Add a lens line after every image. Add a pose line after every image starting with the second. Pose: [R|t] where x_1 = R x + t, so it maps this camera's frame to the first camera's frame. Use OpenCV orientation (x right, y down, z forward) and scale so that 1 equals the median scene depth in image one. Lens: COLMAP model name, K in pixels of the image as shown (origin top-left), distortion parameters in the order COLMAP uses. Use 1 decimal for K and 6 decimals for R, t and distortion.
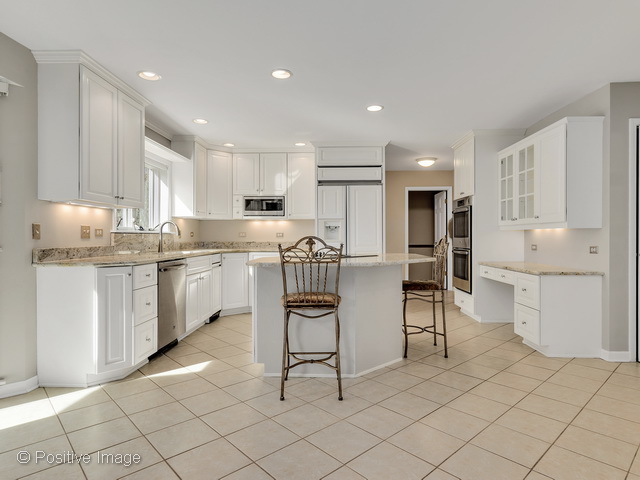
lens RADIAL K [[374.3, 0, 319.0], [0, 374.3, 236.2], [0, 0, 1]] dist [-0.000179, 0.000324]
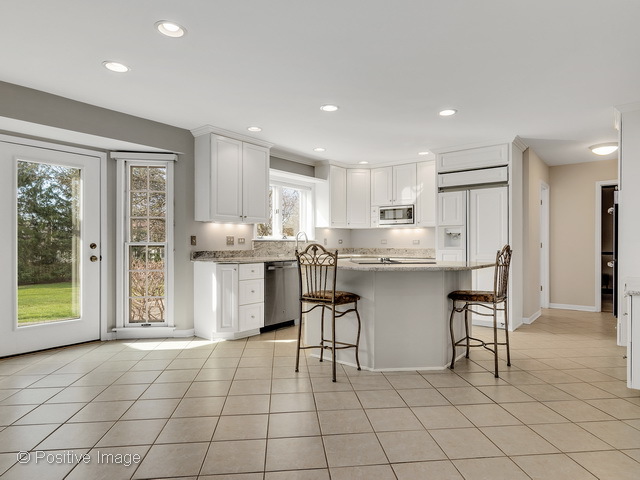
lens RADIAL K [[378.0, 0, 321.0], [0, 378.0, 242.3], [0, 0, 1]] dist [0.008065, 0.001993]
pose [[0.801562, -0.000314, -0.597911, 0.482222], [-0.000347, 0.999999, -0.000991, -0.002201], [0.597911, 0.001002, 0.801562, 0.008311]]
